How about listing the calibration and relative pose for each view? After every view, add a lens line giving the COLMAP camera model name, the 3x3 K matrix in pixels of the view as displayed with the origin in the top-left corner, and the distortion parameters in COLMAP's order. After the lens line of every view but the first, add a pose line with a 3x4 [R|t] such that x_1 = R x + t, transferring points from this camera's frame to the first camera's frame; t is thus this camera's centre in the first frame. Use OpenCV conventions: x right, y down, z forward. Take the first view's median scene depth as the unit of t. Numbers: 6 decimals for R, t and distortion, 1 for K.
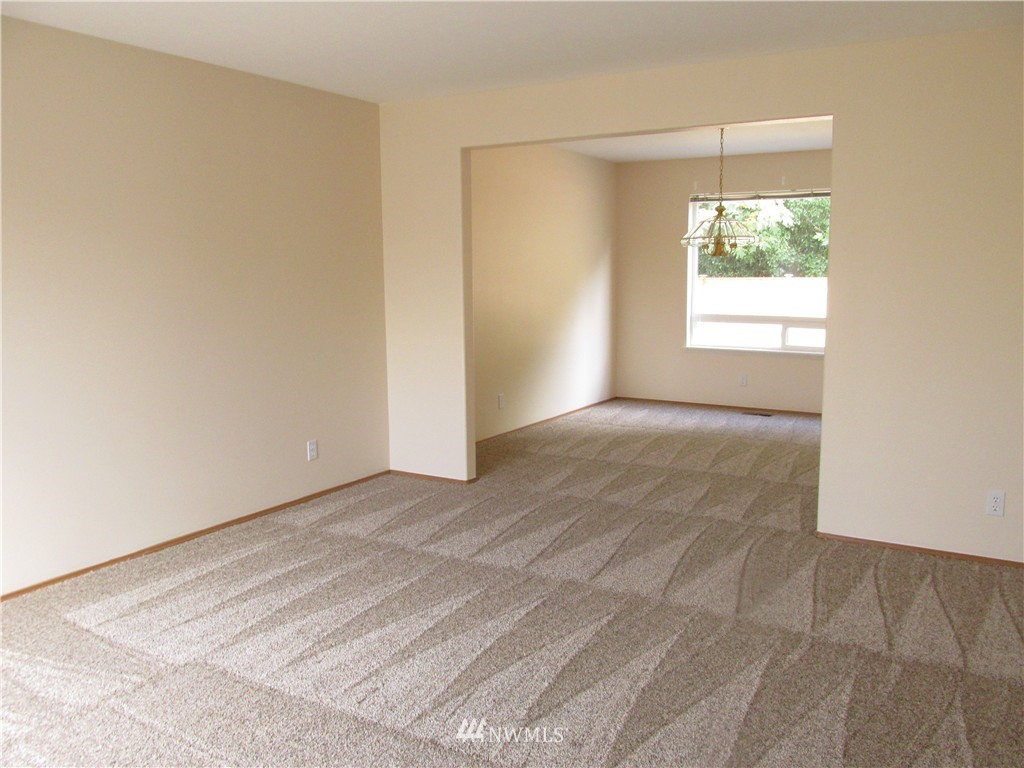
lens RADIAL K [[845.0, 0, 512.0], [0, 845.0, 386.9], [0, 0, 1]] dist [-0.029574, -0.014302]
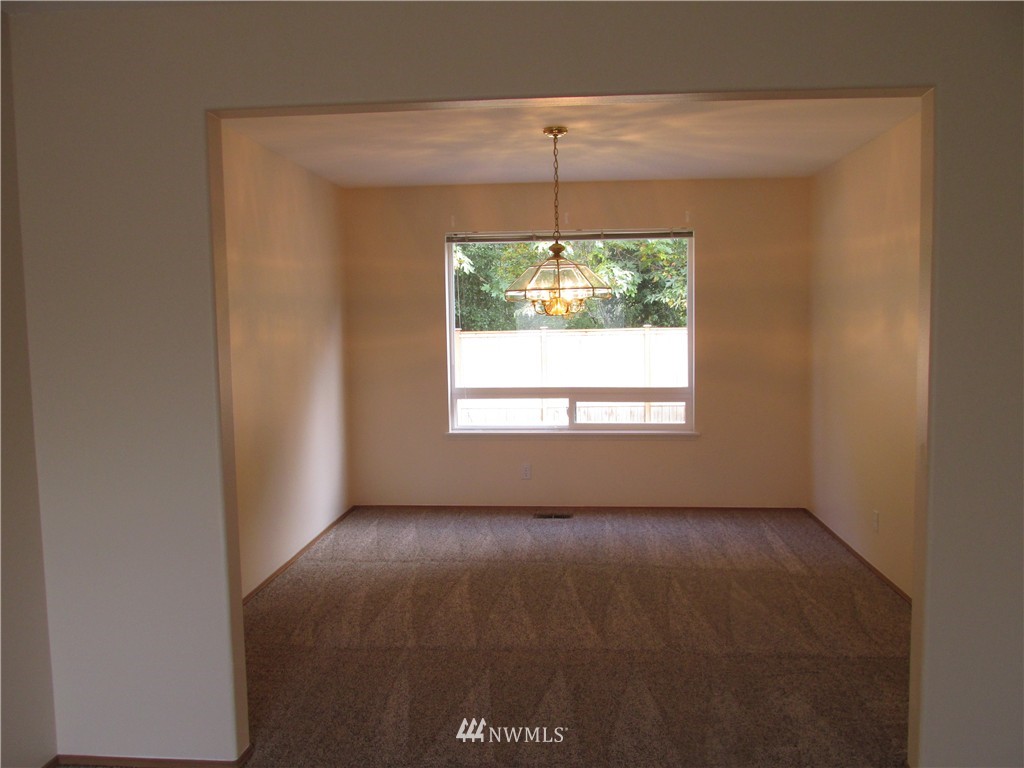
lens RADIAL K [[845.0, 0, 514.7], [0, 845.0, 377.3], [0, 0, 1]] dist [-0.029574, -0.014302]
pose [[0.892605, -0.038192, 0.449220, -0.082566], [0.069308, 0.996185, -0.053022, -0.055235], [-0.445481, 0.078462, 0.891847, 0.310207]]
